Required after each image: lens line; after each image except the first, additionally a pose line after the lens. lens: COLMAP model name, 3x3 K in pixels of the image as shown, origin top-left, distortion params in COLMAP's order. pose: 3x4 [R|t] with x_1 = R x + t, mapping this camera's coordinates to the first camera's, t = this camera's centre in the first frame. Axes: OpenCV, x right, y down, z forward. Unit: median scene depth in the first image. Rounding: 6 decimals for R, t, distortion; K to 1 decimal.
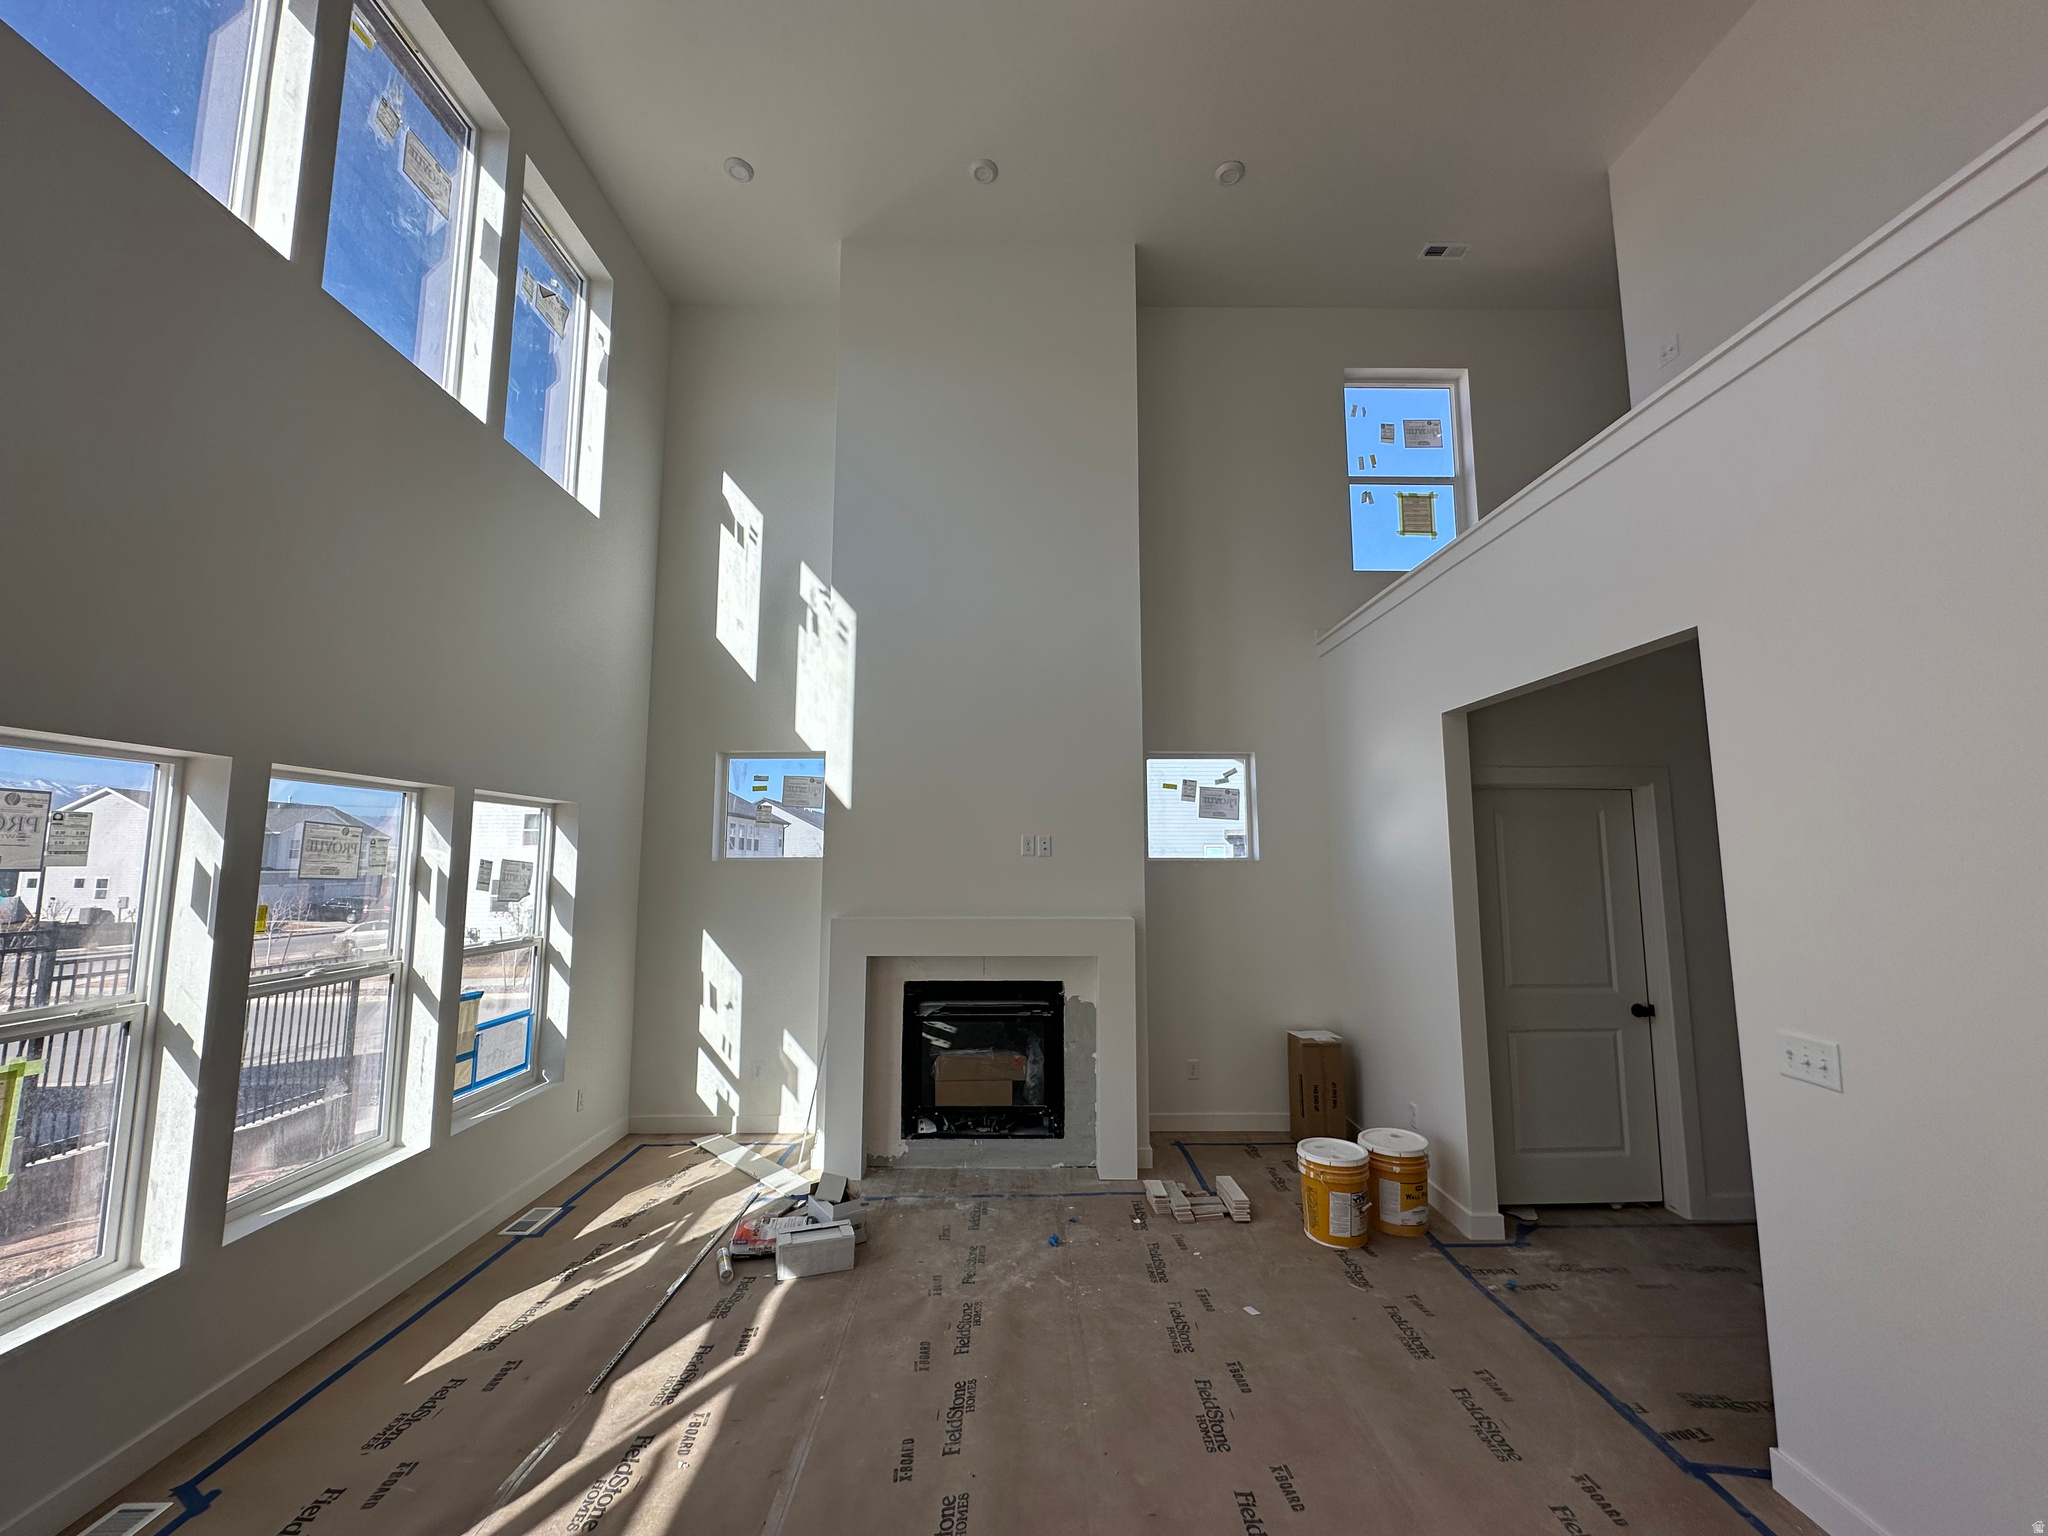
lens RADIAL K [[821.2, 0, 1019.7], [0, 821.2, 772.6], [0, 0, 1]] dist [-0.002590, 0.000898]
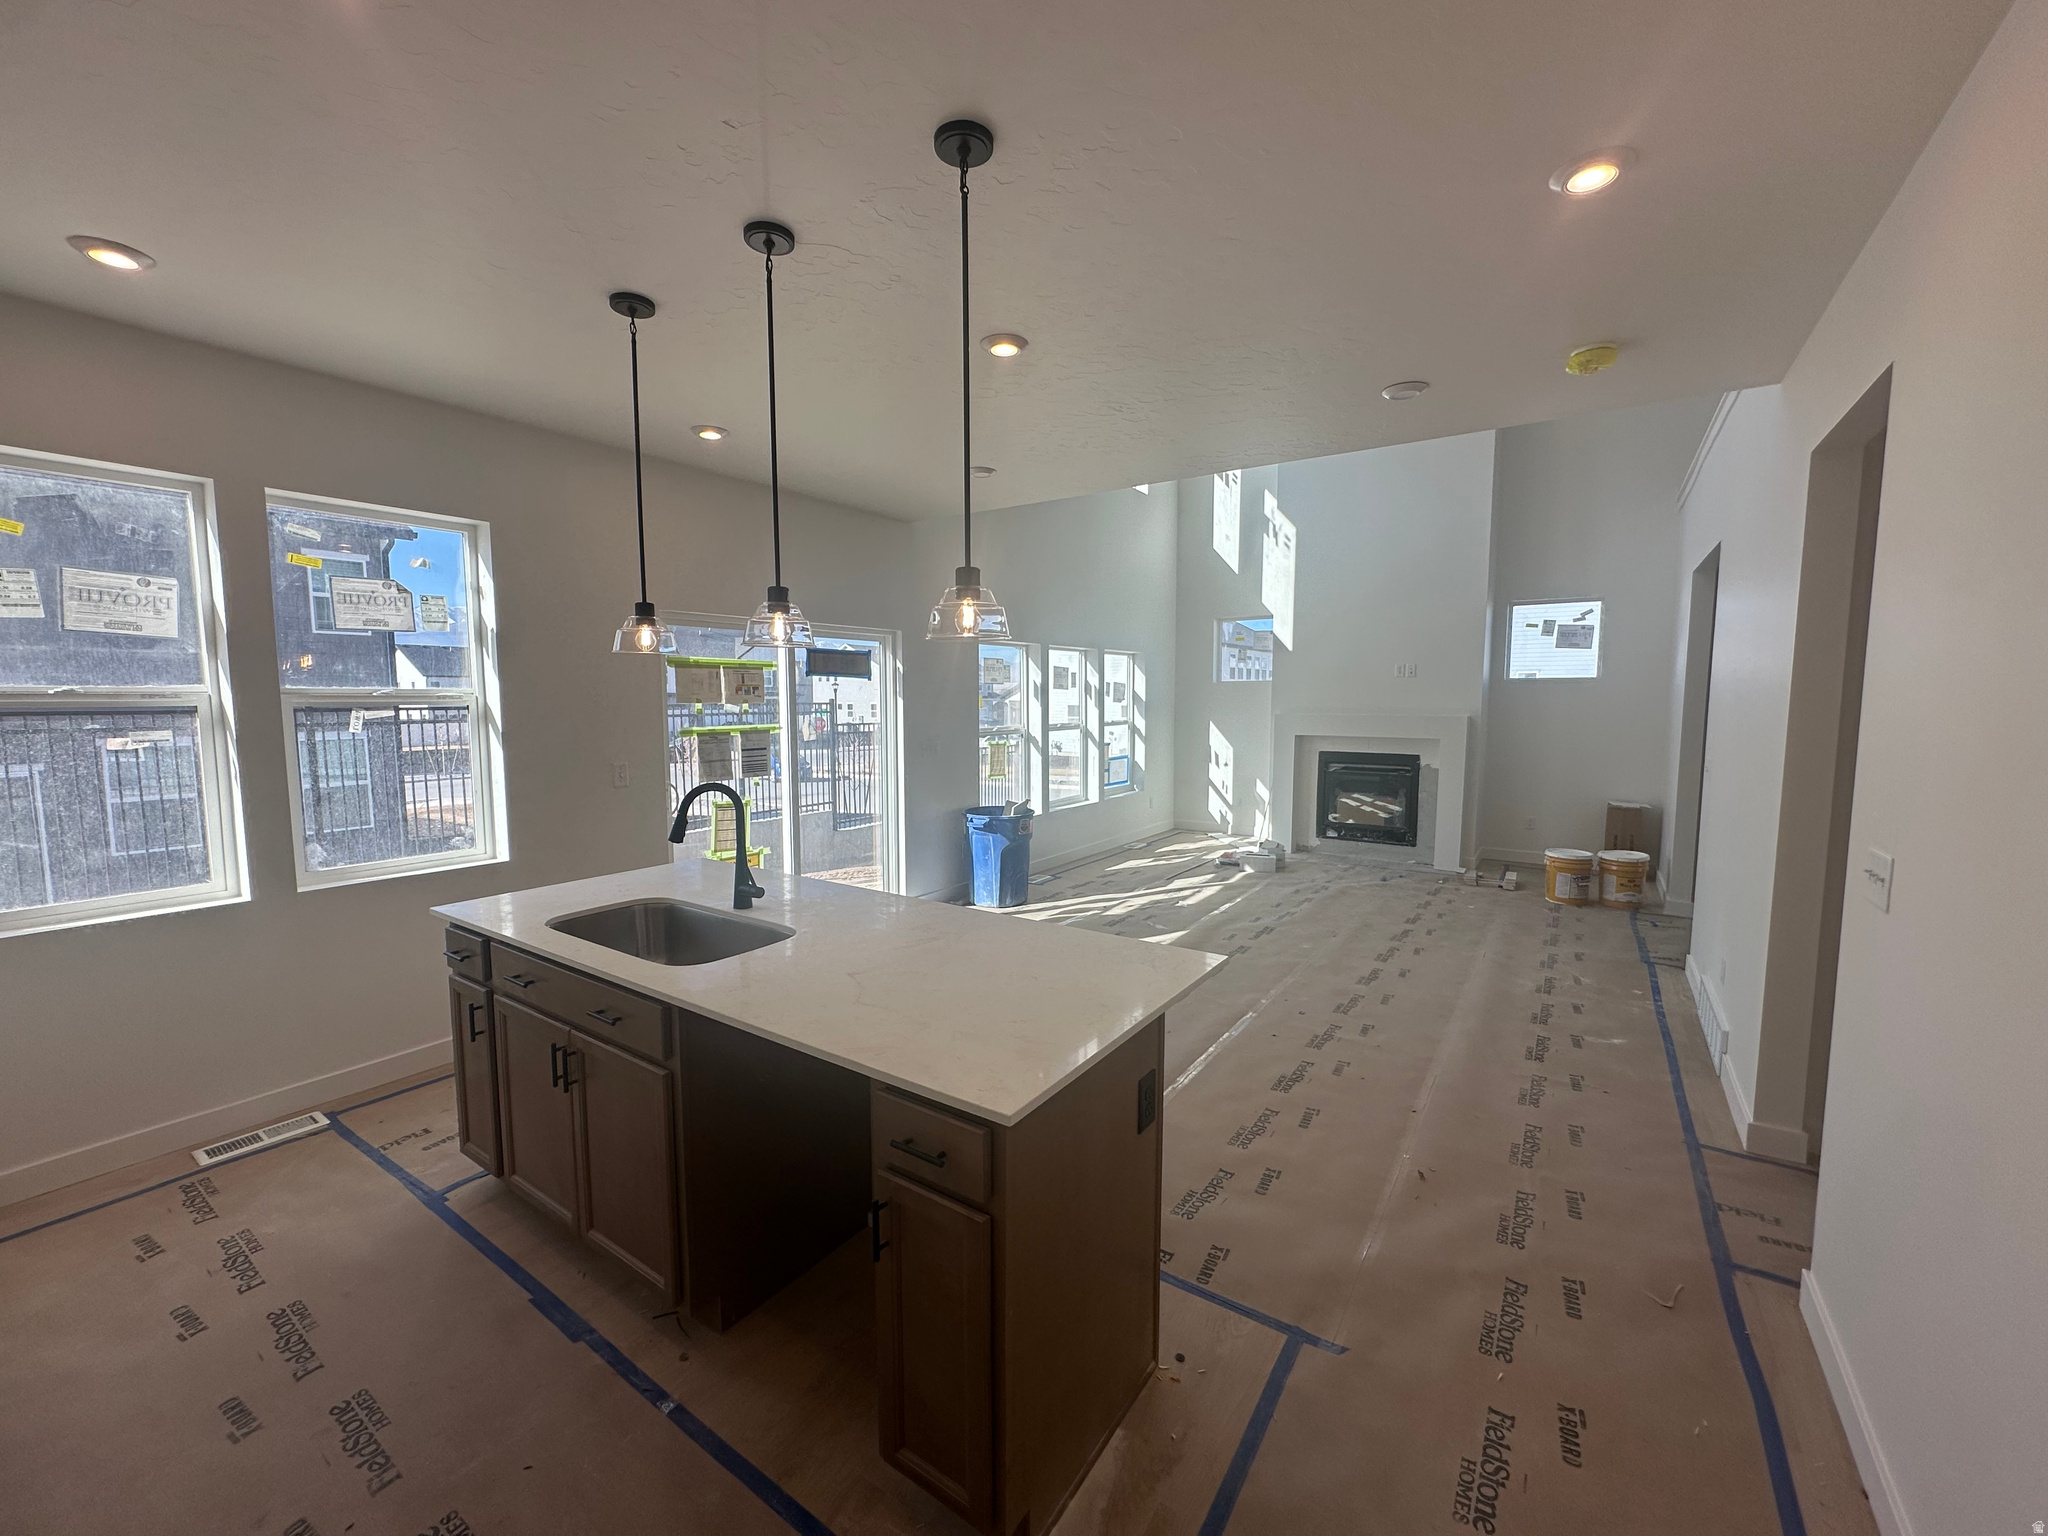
lens RADIAL K [[821.2, 0, 1027.7], [0, 821.2, 766.2], [0, 0, 1]] dist [-0.002590, 0.000898]
pose [[0.821250, 0.050140, -0.568362, 0.346919], [0.063541, 0.981898, 0.178435, -0.062371], [0.567020, -0.182654, 0.803197, -0.761566]]
